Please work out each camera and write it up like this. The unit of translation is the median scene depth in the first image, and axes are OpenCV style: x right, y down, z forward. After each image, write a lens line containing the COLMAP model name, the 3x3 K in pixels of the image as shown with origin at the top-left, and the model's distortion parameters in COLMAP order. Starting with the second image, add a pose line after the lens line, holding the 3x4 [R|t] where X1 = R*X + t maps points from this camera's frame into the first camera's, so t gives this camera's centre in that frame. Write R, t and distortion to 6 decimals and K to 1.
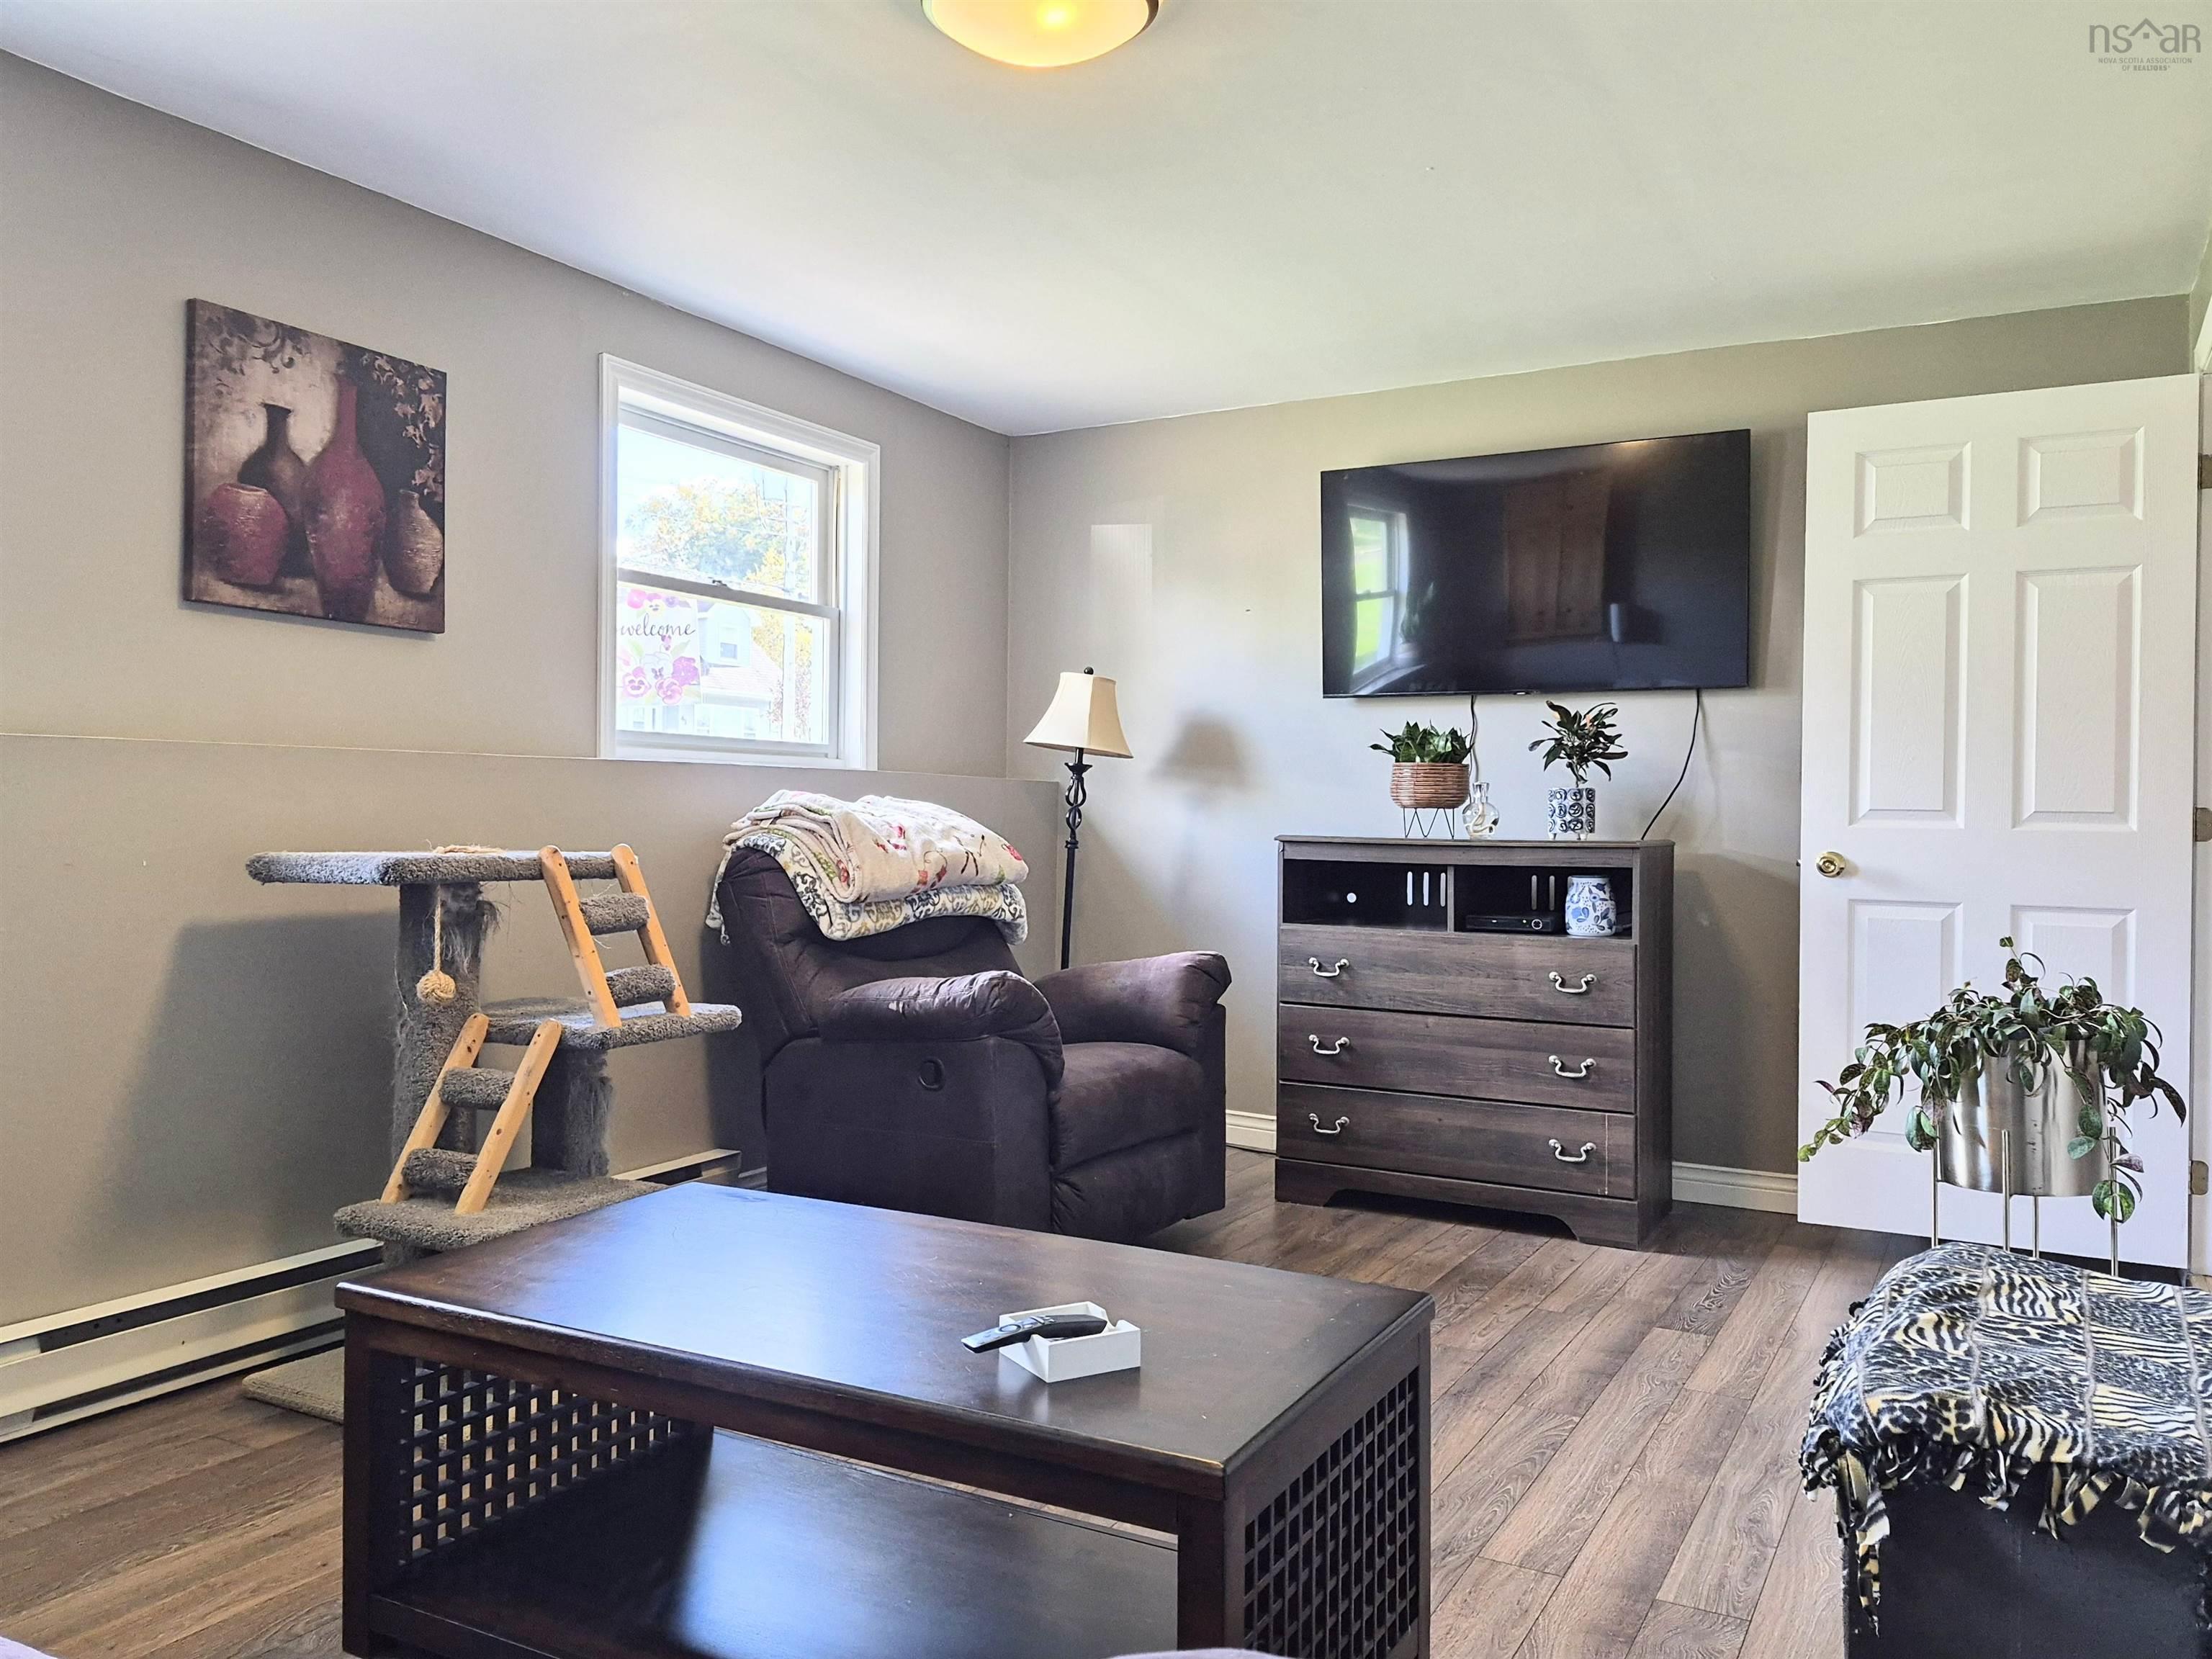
lens RADIAL K [[1567.7, 0, 1106.0], [0, 1567.7, 829.5], [0, 0, 1]] dist [-0.032983, -0.001712]
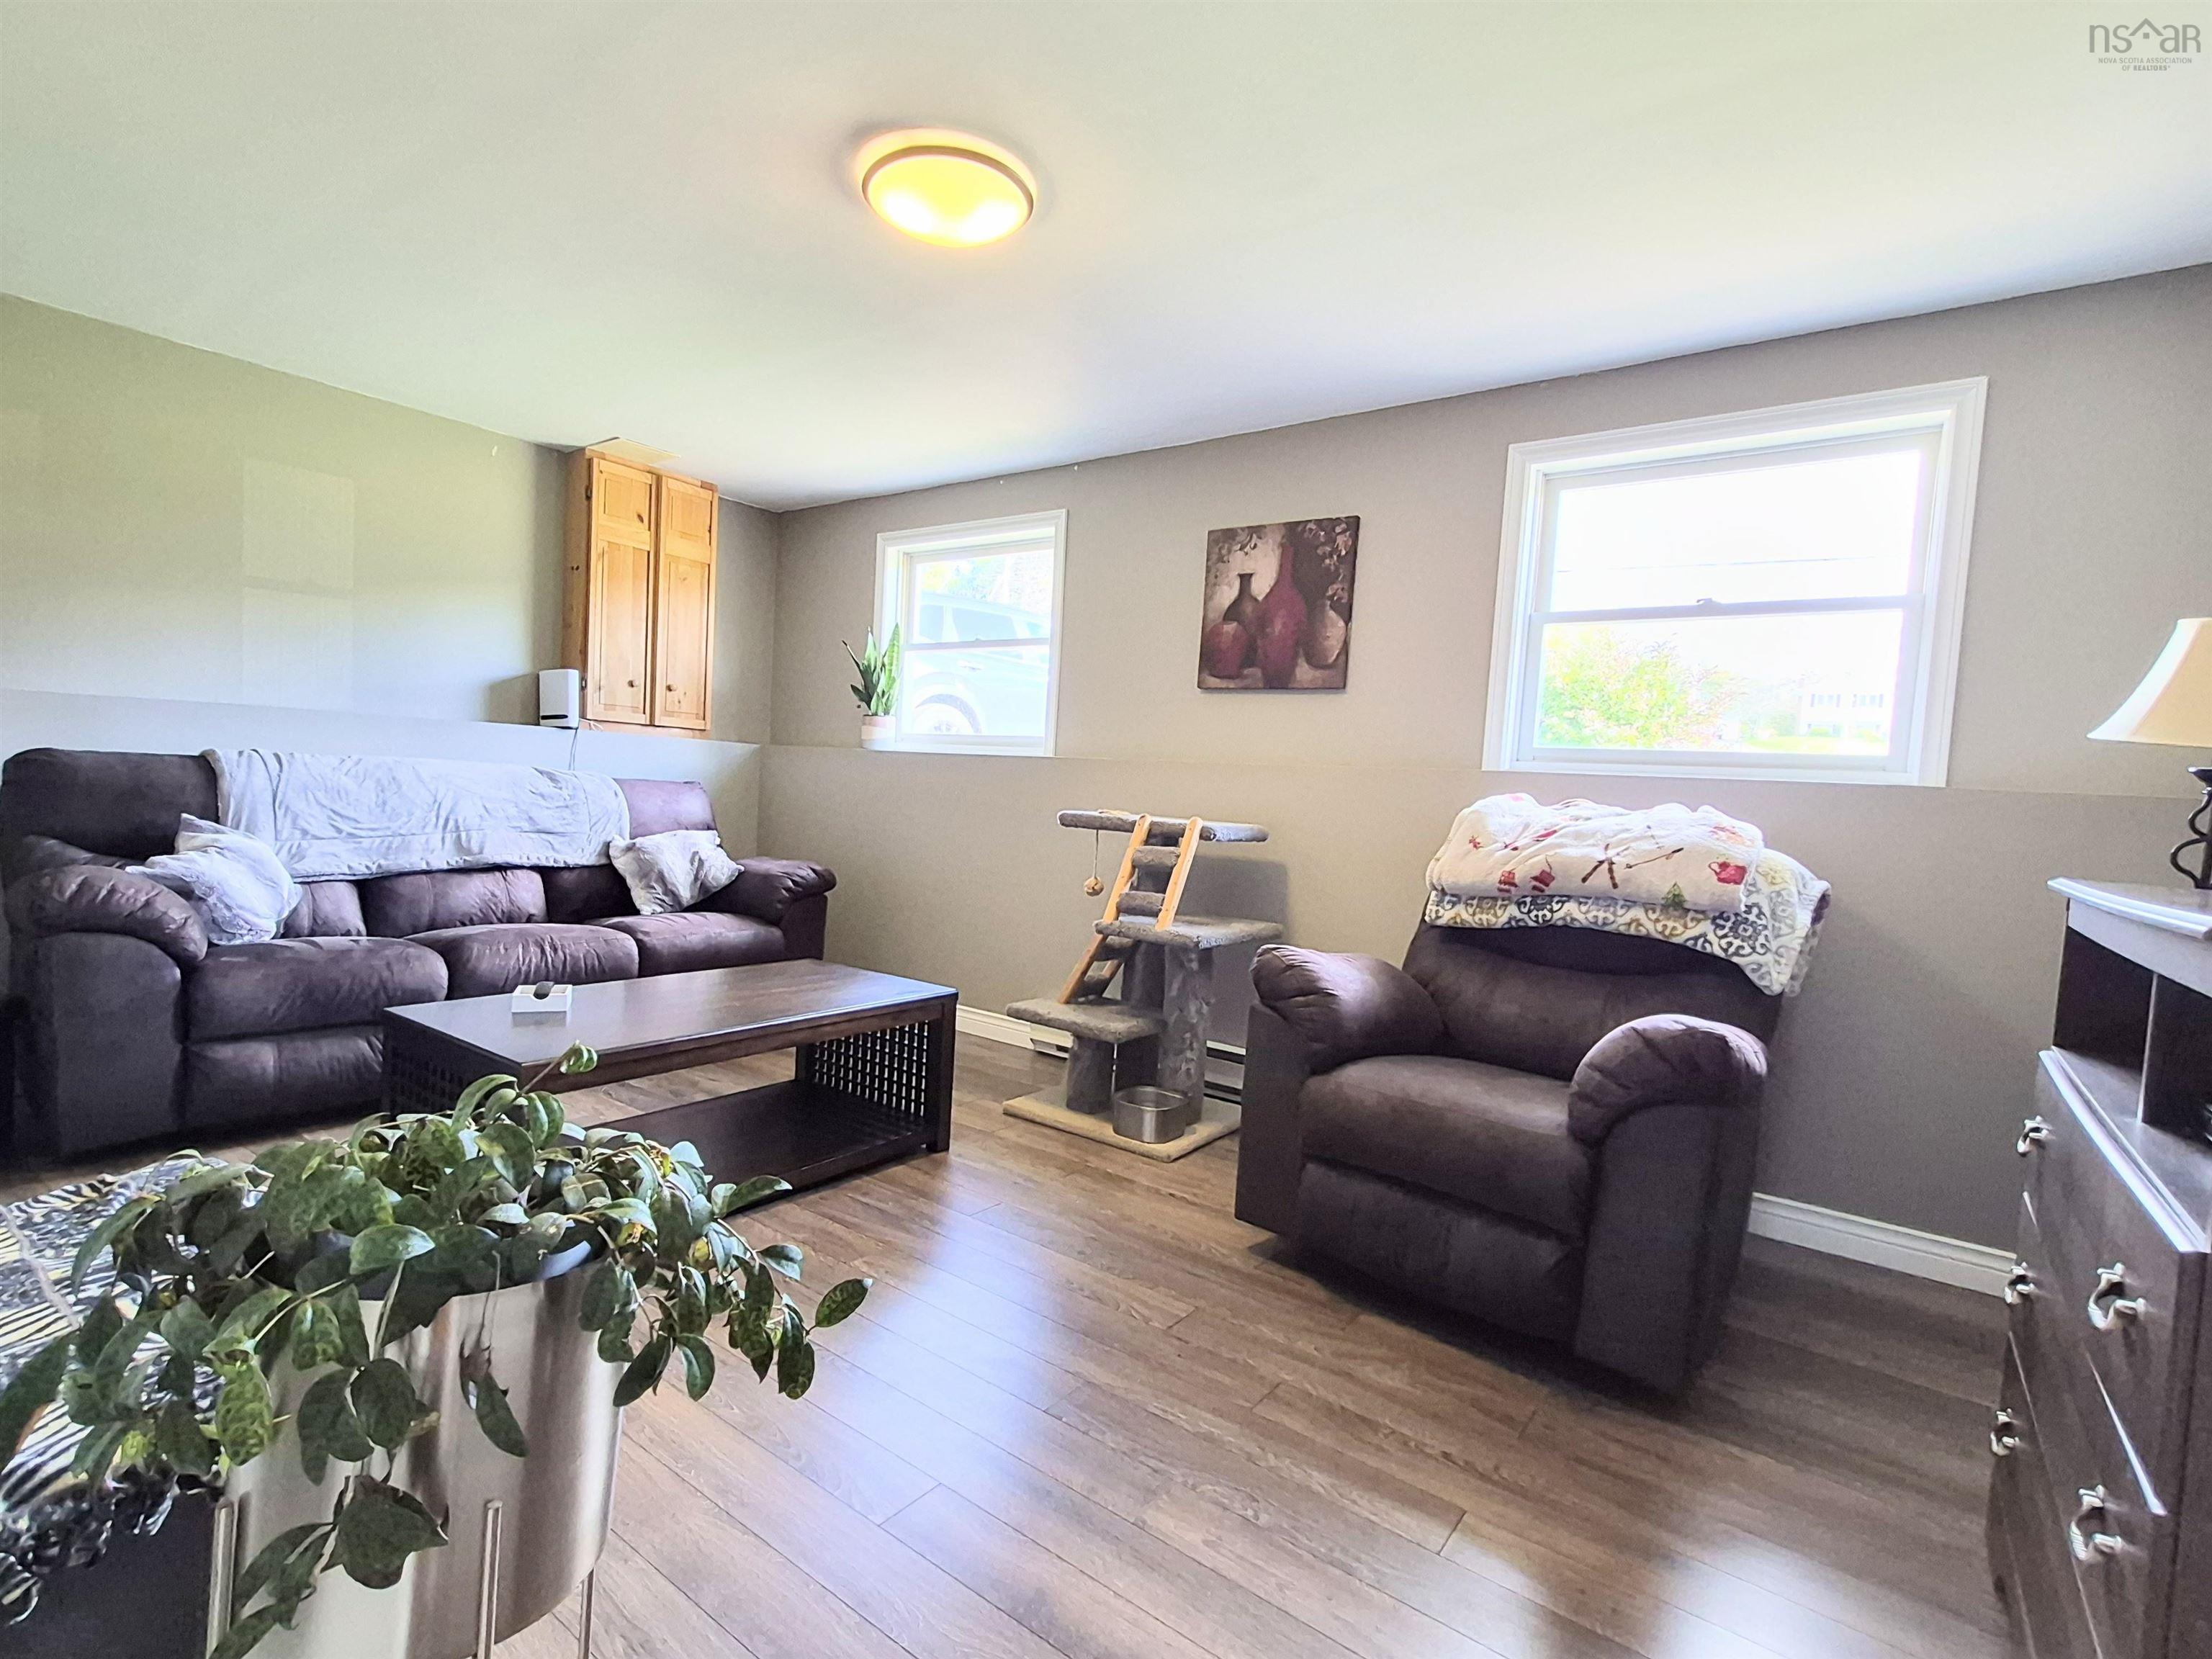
lens RADIAL K [[1058.3, 0, 1106.0], [0, 1058.3, 829.5], [0, 0, 1]] dist [0.032956, 0.000277]
pose [[-0.099452, 0.031408, -0.994547, 0.689511], [-0.062653, 0.997321, 0.037760, -0.012526], [0.993068, 0.066067, -0.097218, 0.940711]]
